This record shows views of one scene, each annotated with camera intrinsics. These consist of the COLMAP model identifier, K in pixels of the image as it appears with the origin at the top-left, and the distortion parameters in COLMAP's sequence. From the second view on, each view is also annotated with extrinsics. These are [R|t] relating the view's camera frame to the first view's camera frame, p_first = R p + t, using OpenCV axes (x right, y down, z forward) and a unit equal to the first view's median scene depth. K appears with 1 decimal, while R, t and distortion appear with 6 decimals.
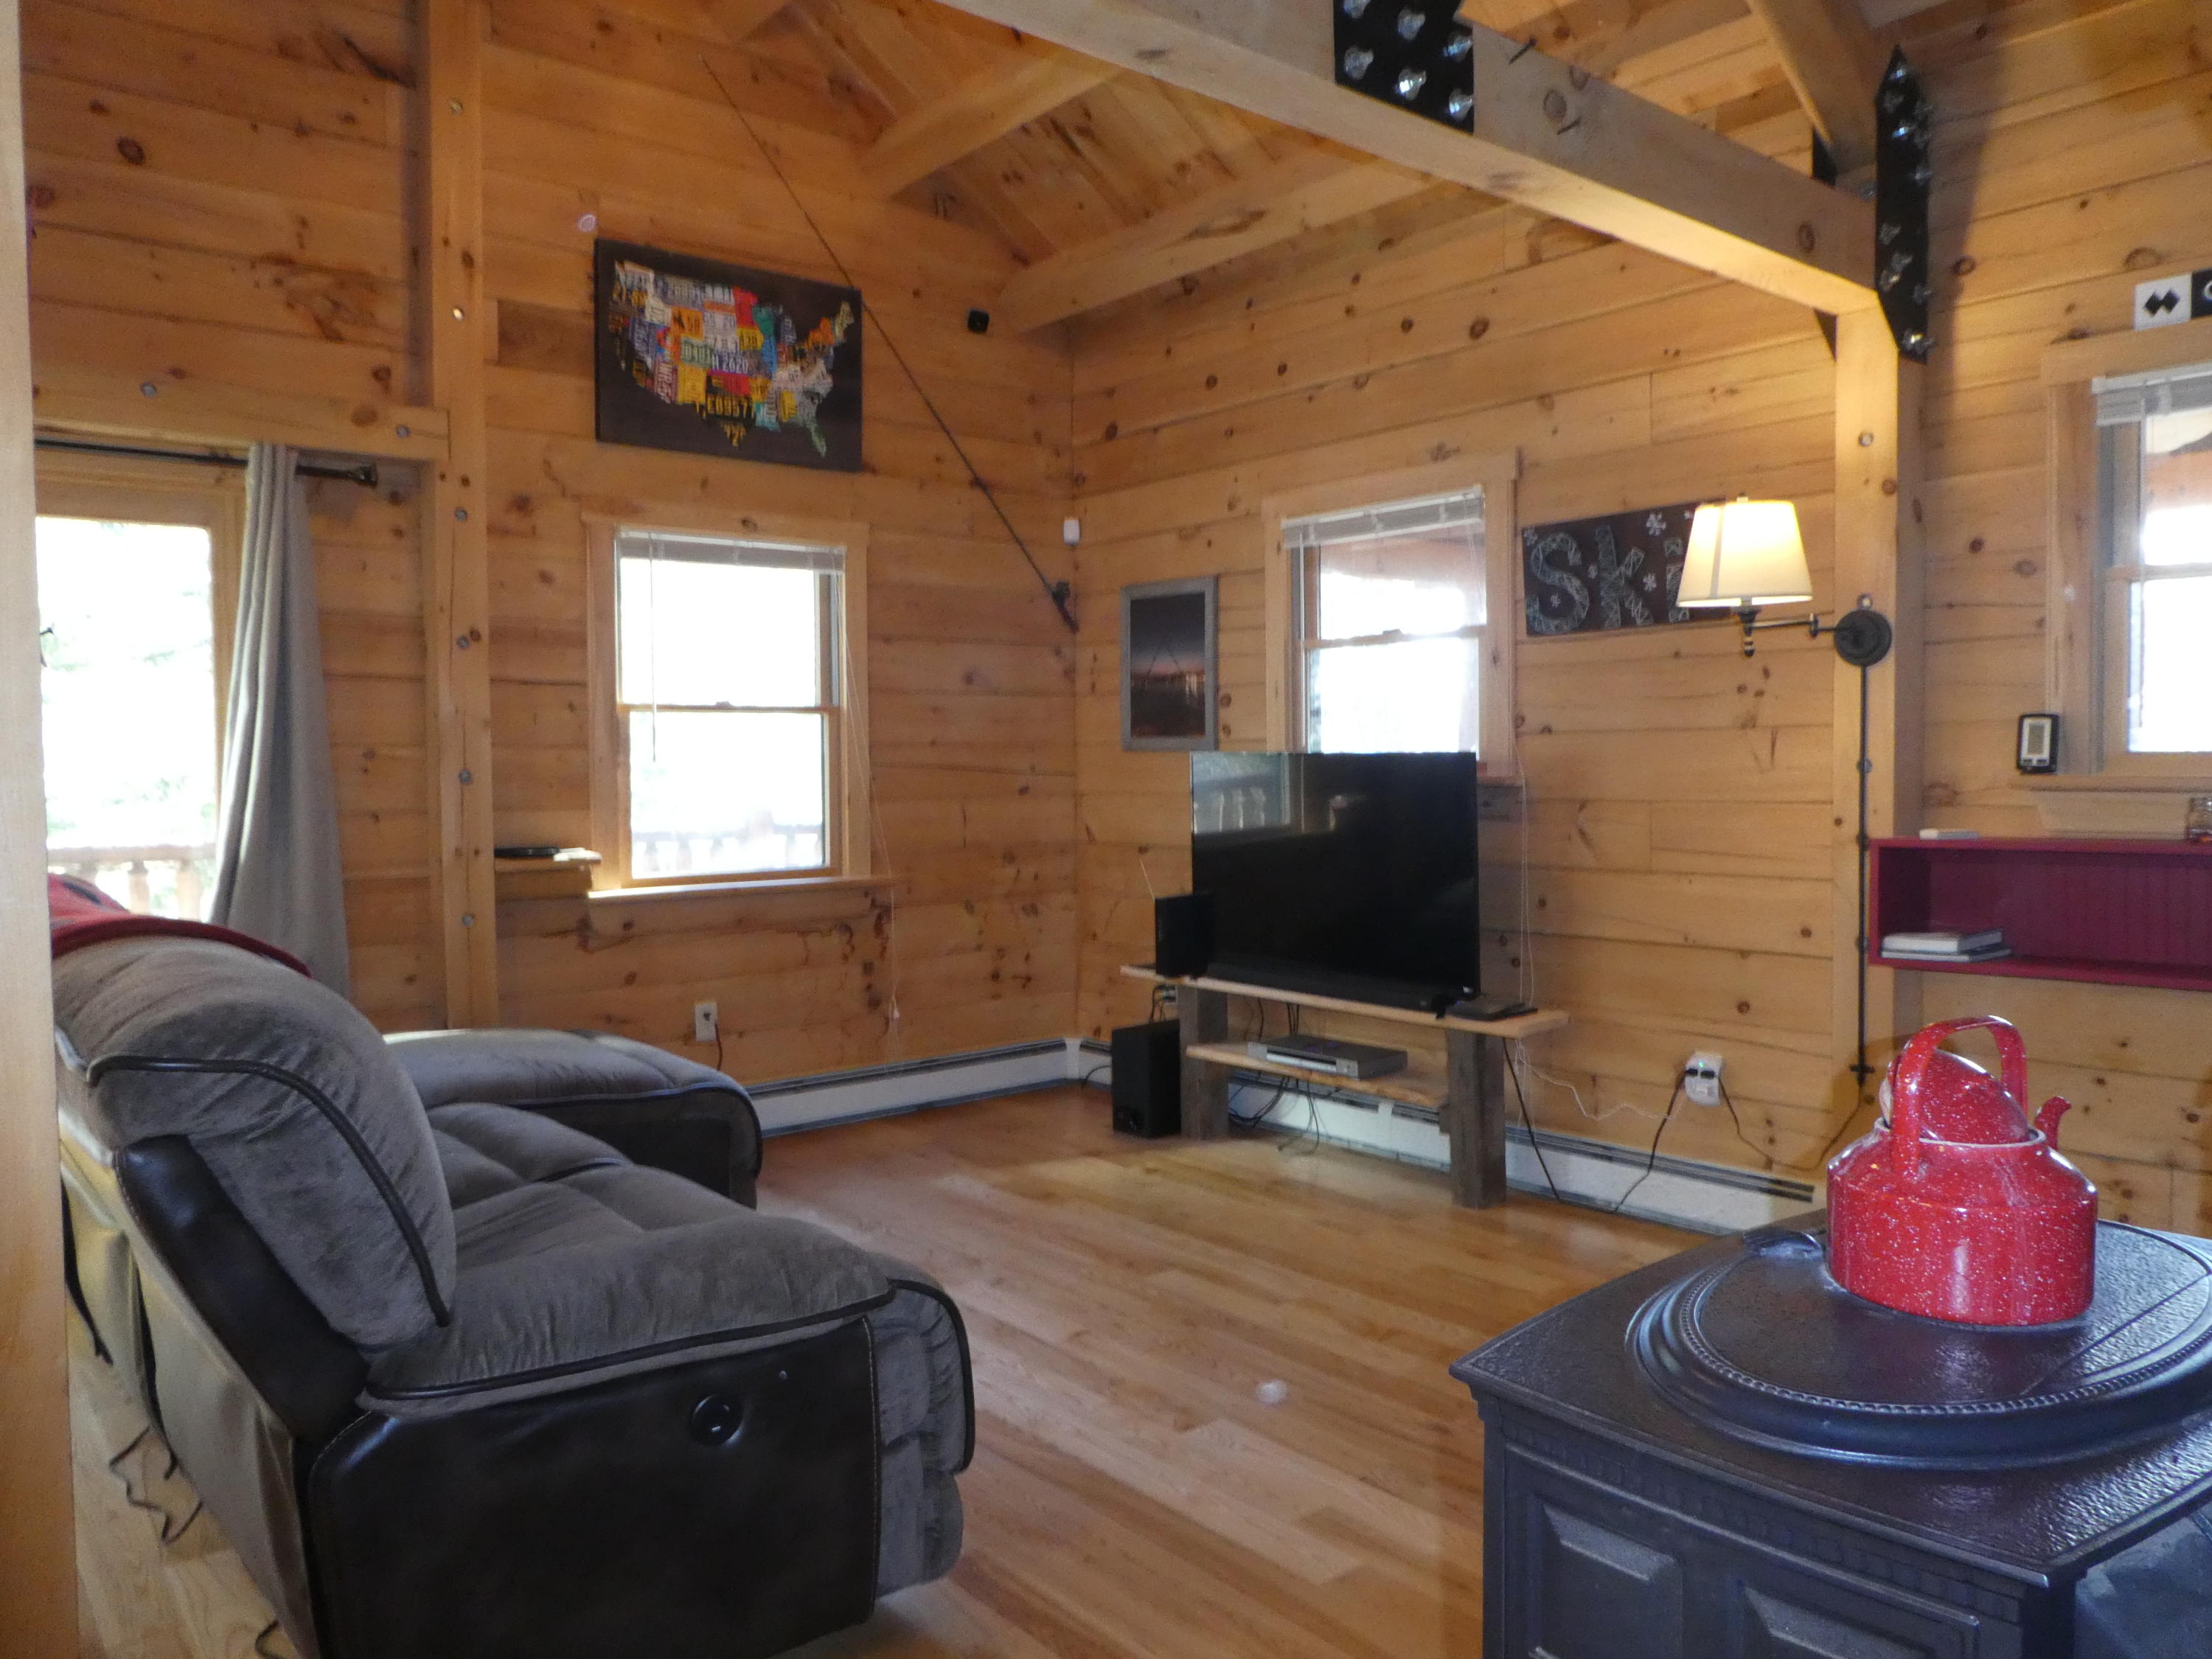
lens RADIAL K [[1593.0, 0, 1126.5], [0, 1593.0, 827.0], [0, 0, 1]] dist [-0.007792, -0.014425]
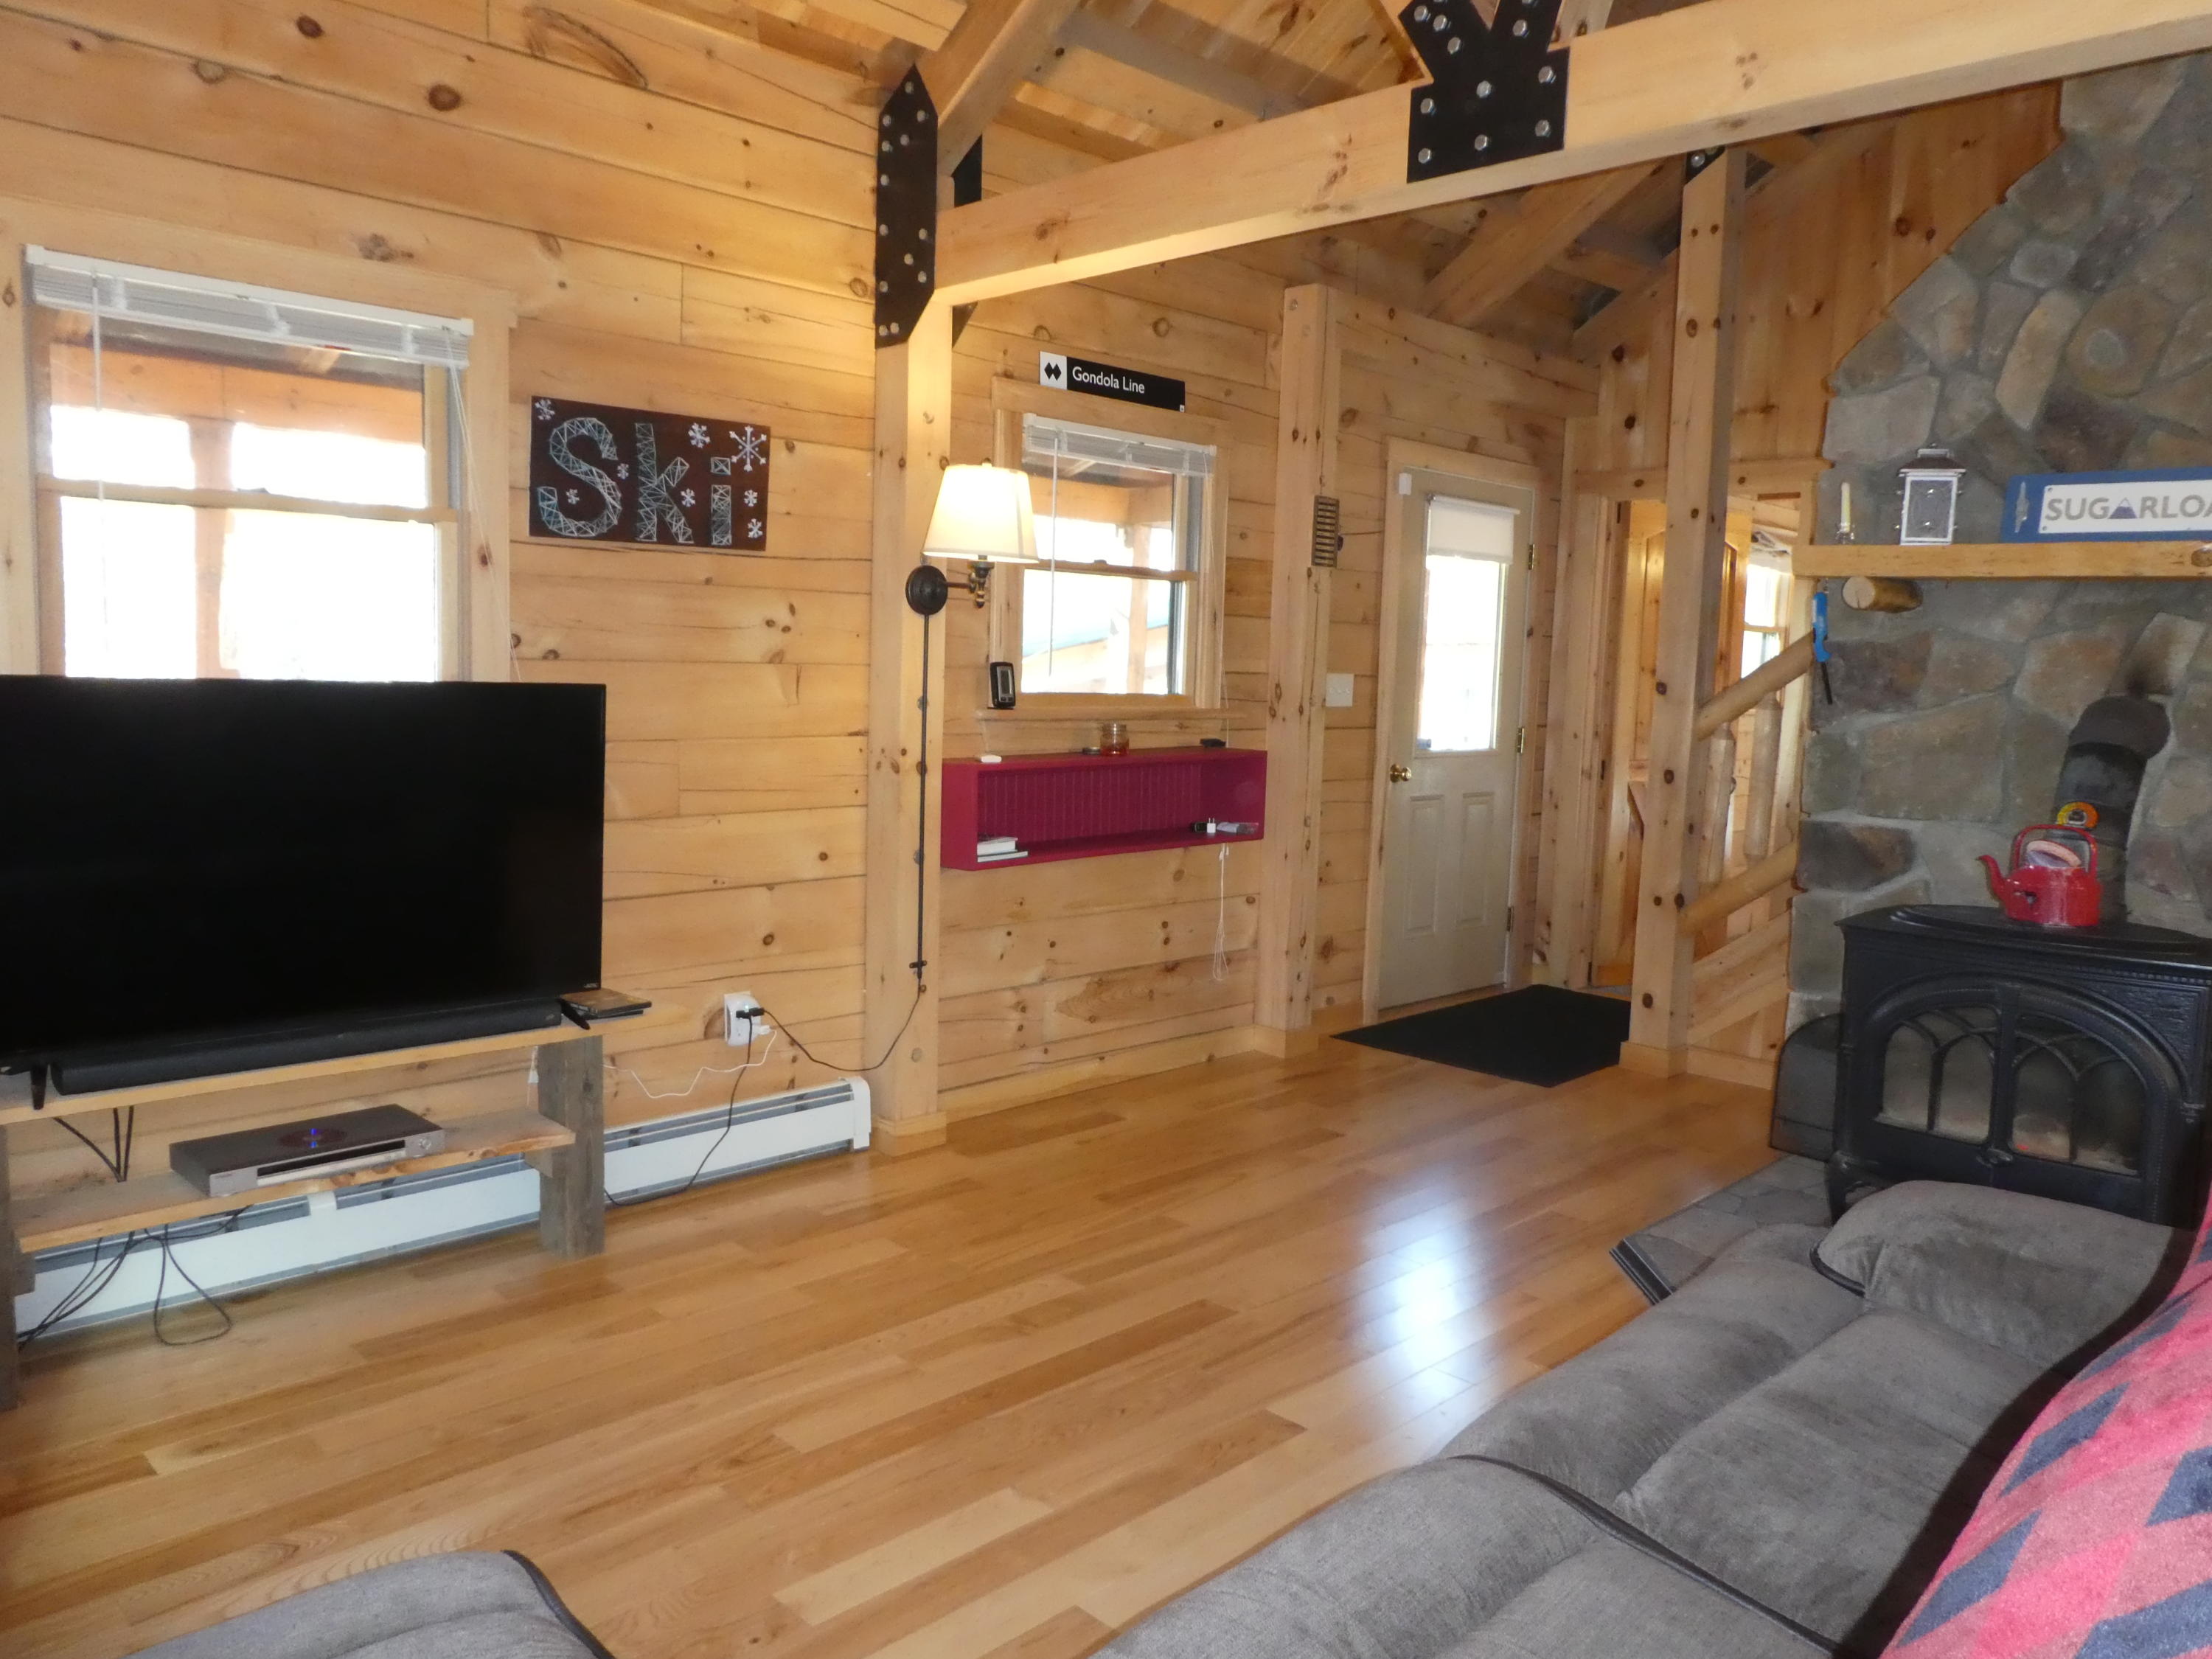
lens RADIAL K [[1593.0, 0, 1107.6], [0, 1593.0, 811.7], [0, 0, 1]] dist [-0.007792, -0.014425]
pose [[-0.083590, -0.083569, 0.992990, -0.557770], [0.016836, 0.996217, 0.085258, -0.044339], [-0.996358, 0.023844, -0.081867, 0.766865]]
